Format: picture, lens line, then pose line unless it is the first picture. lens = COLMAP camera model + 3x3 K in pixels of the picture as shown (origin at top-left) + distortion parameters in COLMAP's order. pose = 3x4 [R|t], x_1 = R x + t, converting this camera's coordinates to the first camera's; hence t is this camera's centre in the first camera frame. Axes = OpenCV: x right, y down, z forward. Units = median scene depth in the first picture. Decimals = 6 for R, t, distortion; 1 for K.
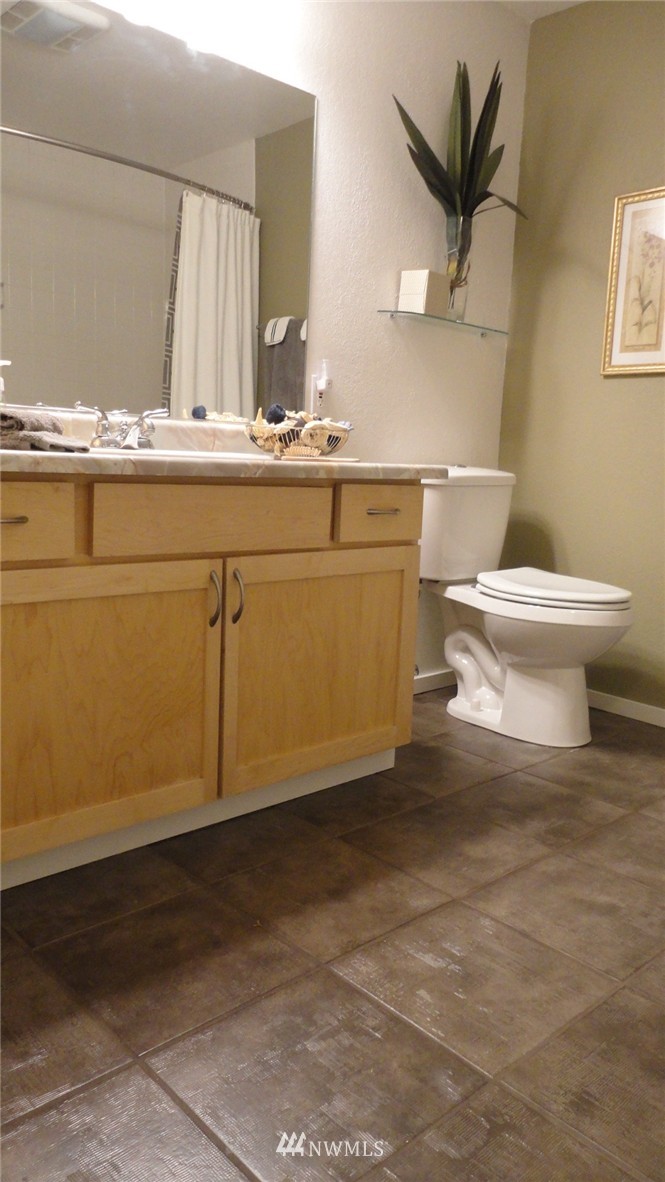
lens RADIAL K [[852.5, 0, 332.5], [0, 852.5, 591.0], [0, 0, 1]] dist [0.000926, -0.006472]
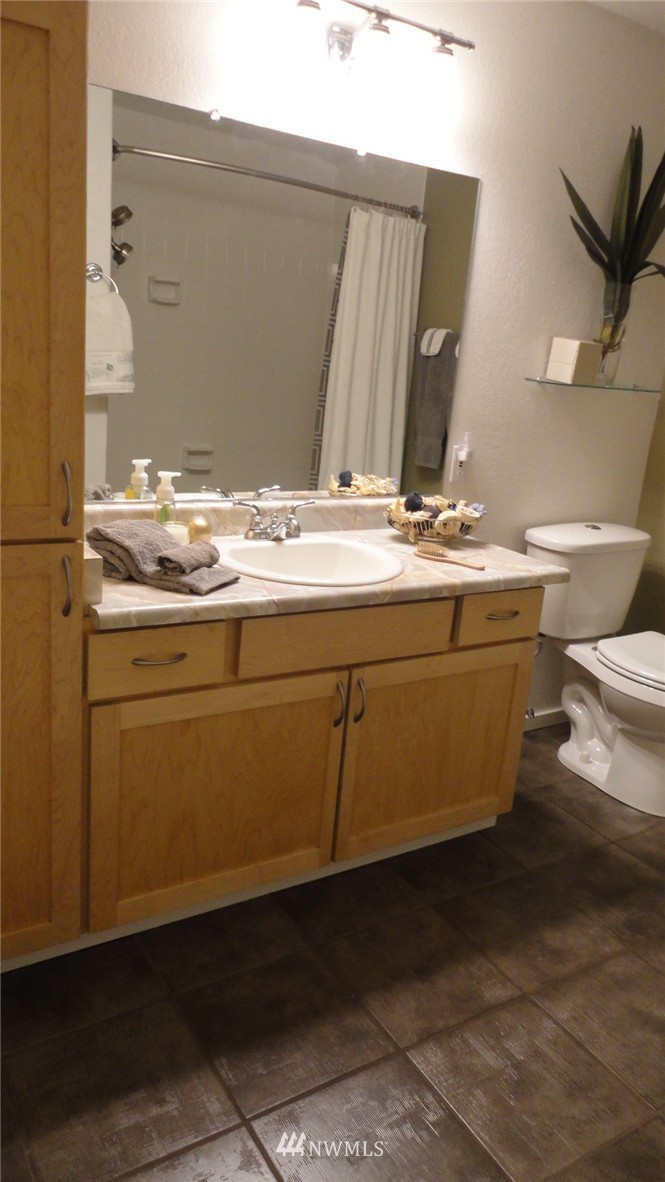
lens RADIAL K [[852.5, 0, 332.5], [0, 852.5, 591.0], [0, 0, 1]] dist [0.000926, -0.006472]
pose [[0.981952, 0.090107, -0.166285, 0.023219], [-0.071356, 0.990742, 0.115492, -0.216150], [0.175152, -0.101542, 0.979291, -0.085821]]
